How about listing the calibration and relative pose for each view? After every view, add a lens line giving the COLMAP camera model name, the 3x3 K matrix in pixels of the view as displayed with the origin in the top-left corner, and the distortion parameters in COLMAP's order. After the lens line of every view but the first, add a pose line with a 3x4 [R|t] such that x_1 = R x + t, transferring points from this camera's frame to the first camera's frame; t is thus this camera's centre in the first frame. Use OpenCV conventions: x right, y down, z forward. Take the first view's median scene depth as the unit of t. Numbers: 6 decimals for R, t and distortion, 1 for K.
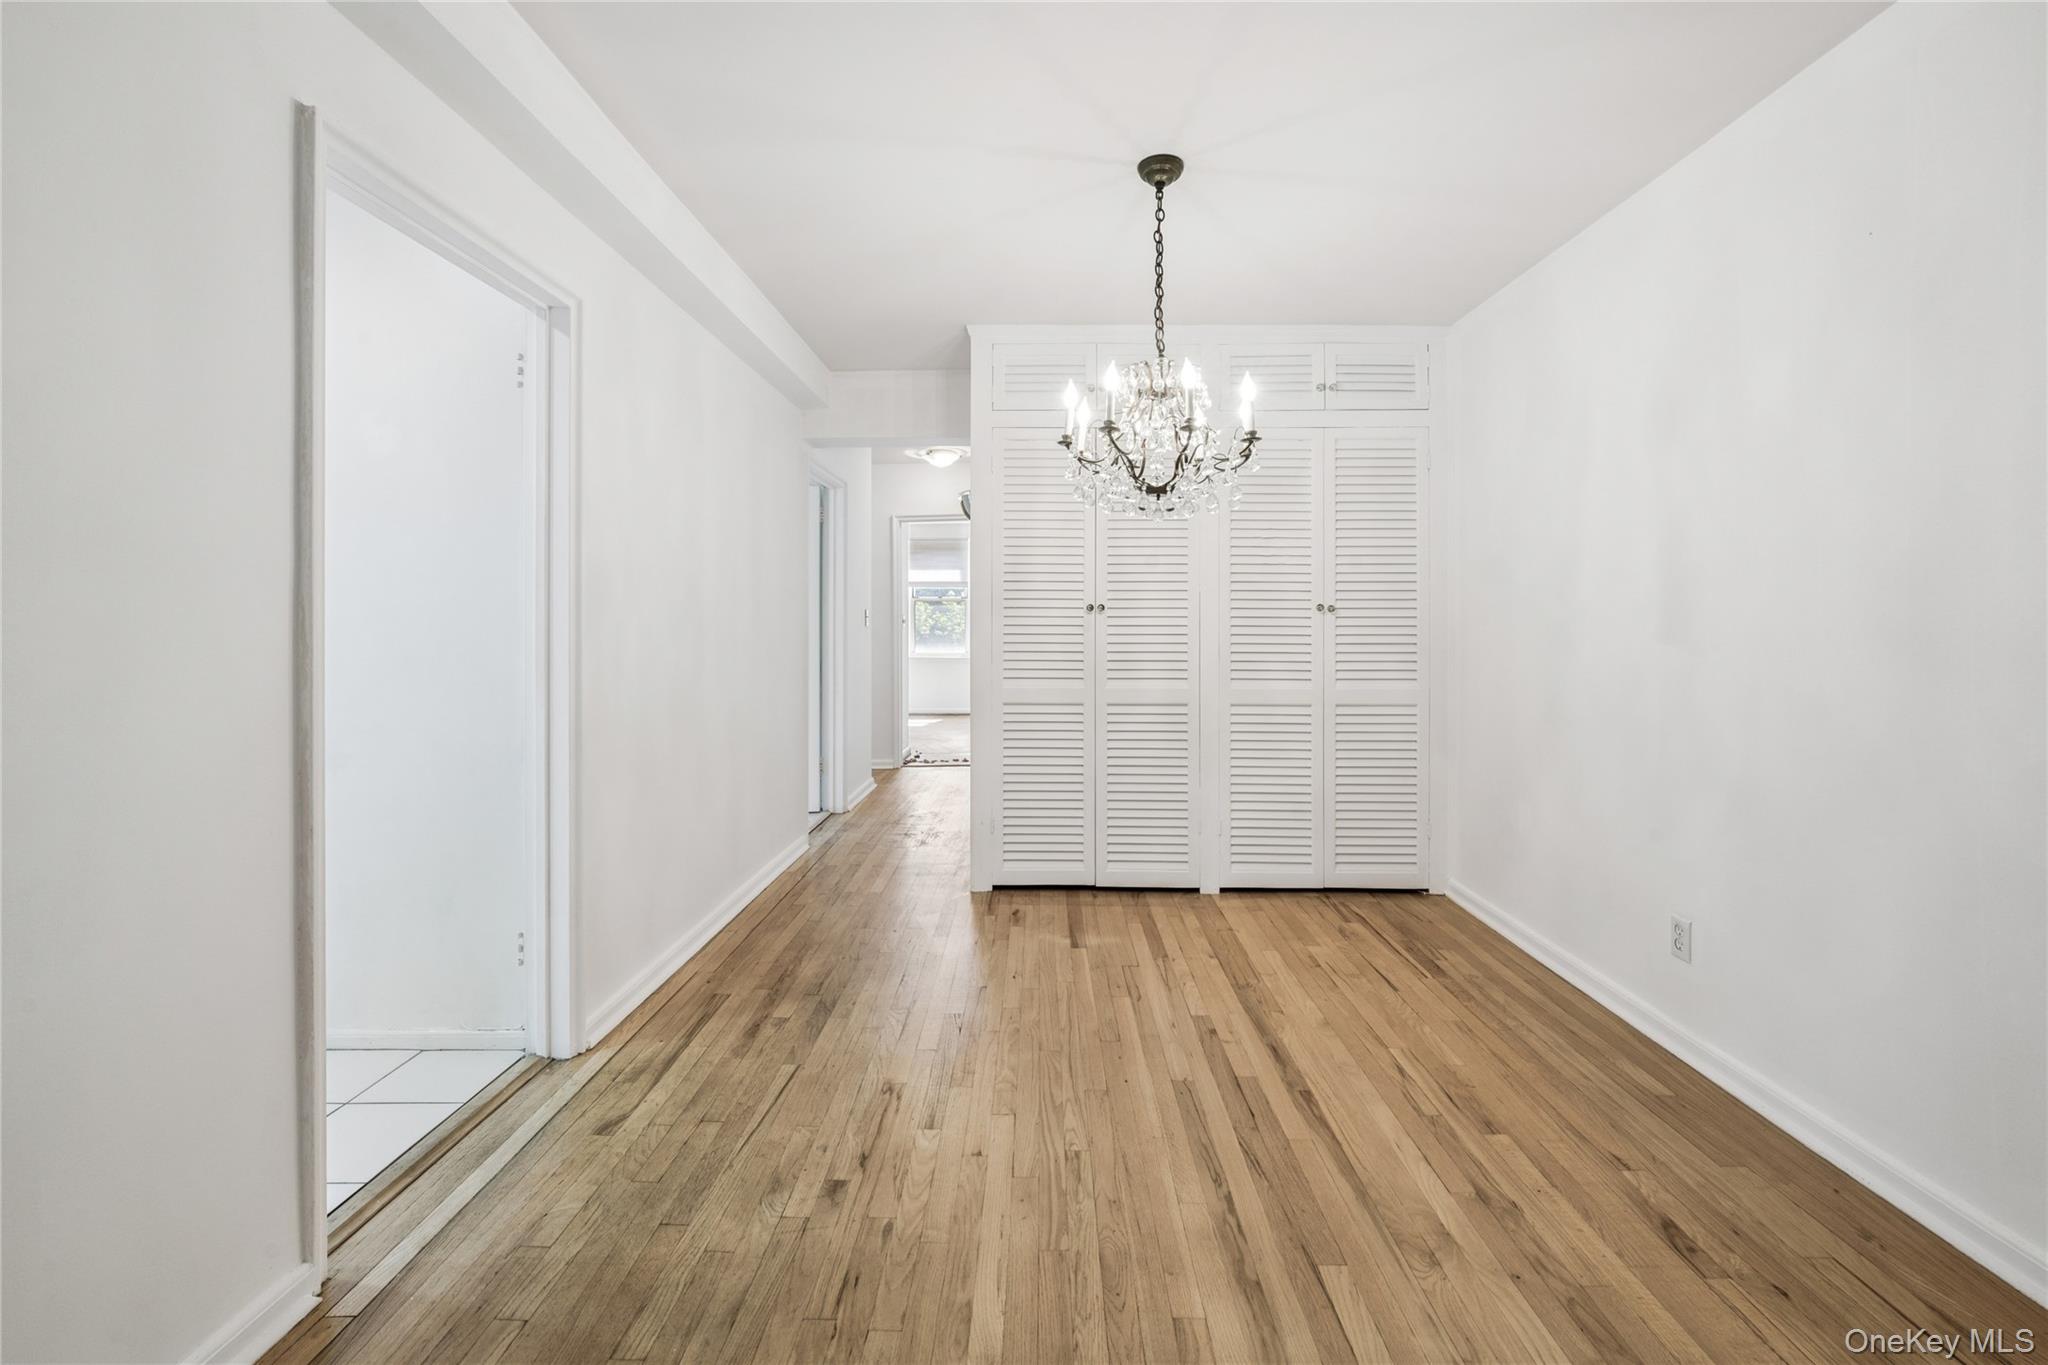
lens RADIAL K [[775.2, 0, 1024.2], [0, 775.2, 622.2], [0, 0, 1]] dist [-0.001775, -0.000043]
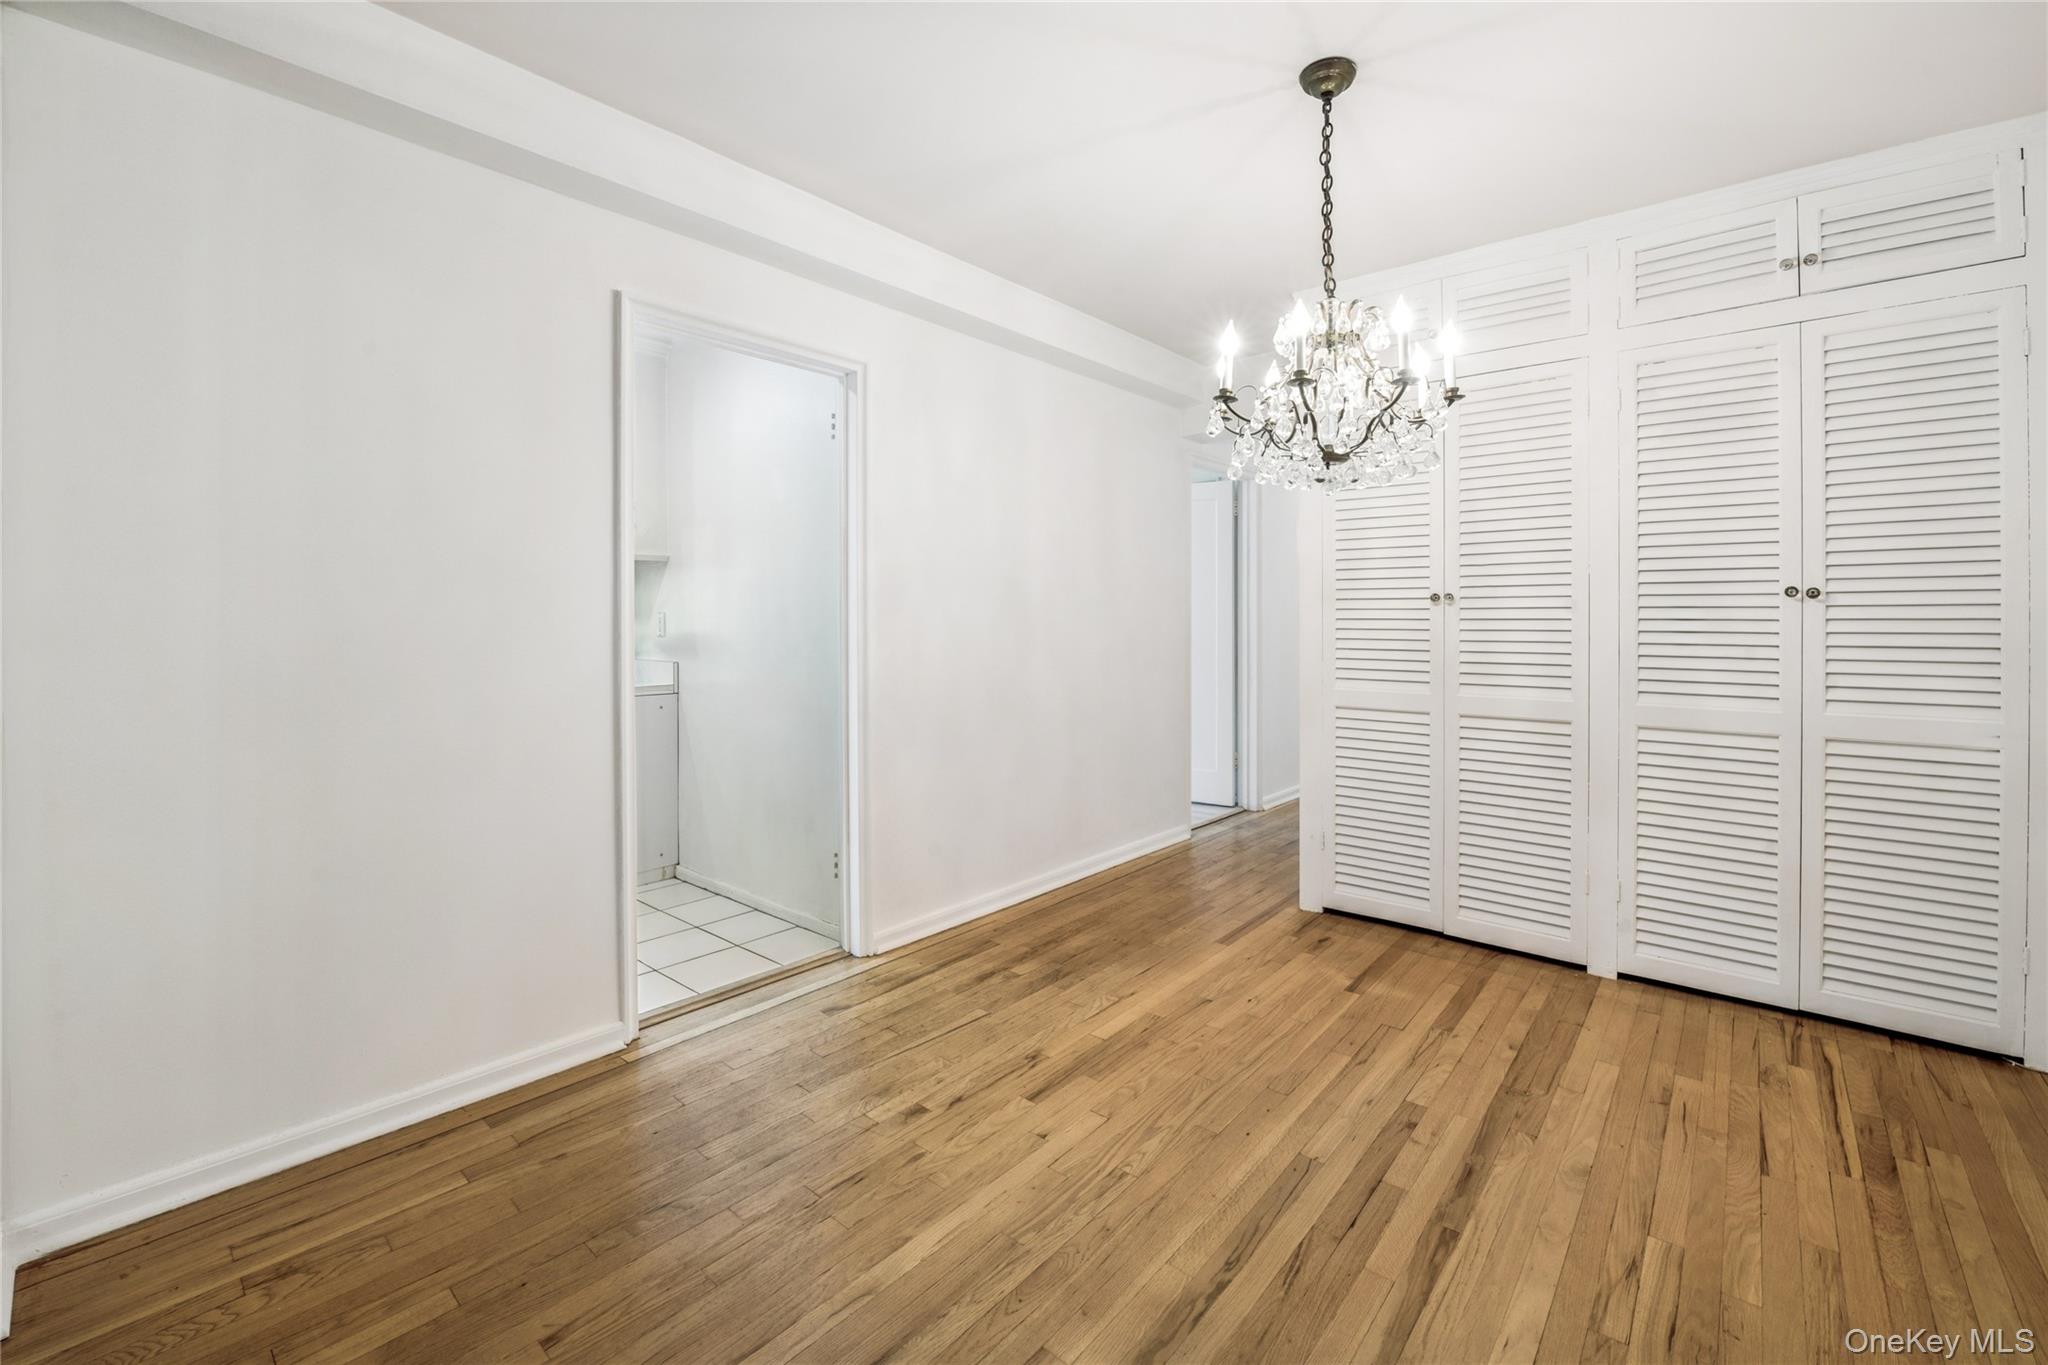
lens RADIAL K [[773.9, 0, 1007.9], [0, 773.9, 620.7], [0, 0, 1]] dist [-0.016742, 0.000768]
pose [[0.807445, -0.000957, -0.589942, 0.385923], [0.004027, 0.999984, 0.003890, 0.001245], [0.589929, -0.005516, 0.807436, 0.120804]]
